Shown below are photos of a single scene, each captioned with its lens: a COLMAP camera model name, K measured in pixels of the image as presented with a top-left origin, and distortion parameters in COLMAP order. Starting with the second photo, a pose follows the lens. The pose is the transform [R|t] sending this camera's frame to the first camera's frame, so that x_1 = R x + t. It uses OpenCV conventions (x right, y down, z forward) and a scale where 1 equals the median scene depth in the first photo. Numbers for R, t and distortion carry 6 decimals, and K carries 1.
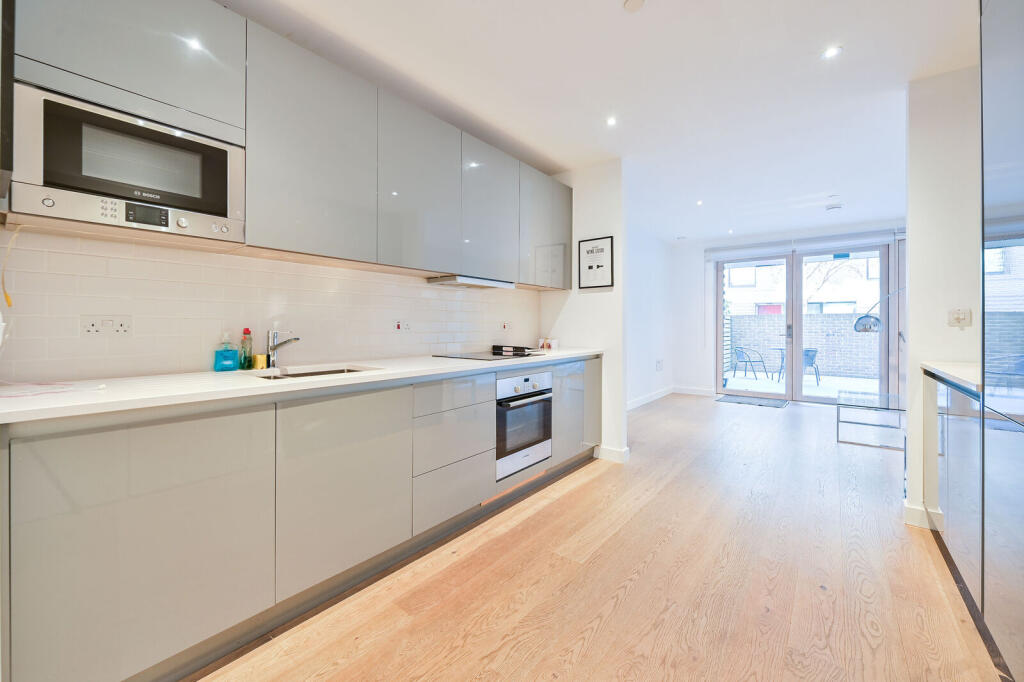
lens RADIAL K [[407.5, 0, 510.4], [0, 407.5, 325.4], [0, 0, 1]] dist [0.001524, -0.000099]
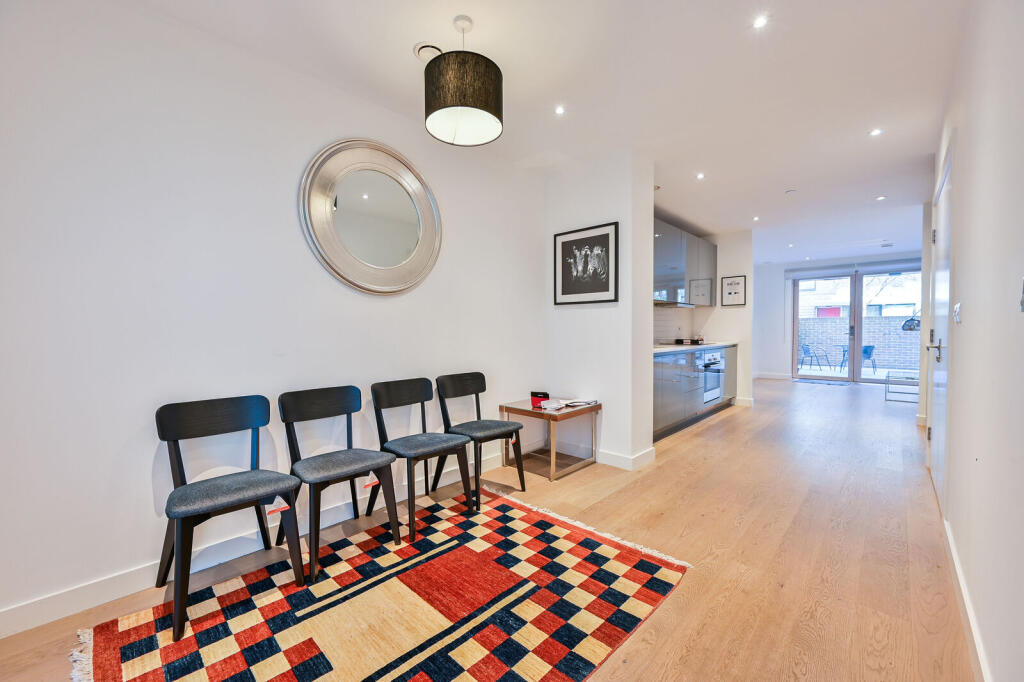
lens RADIAL K [[407.5, 0, 511.5], [0, 407.5, 341.1], [0, 0, 1]] dist [0.001524, -0.000099]
pose [[0.996167, -0.004687, -0.087346, -0.303132], [0.007325, 0.999526, 0.029916, -0.000359], [0.087164, -0.030441, 0.995729, -0.419975]]
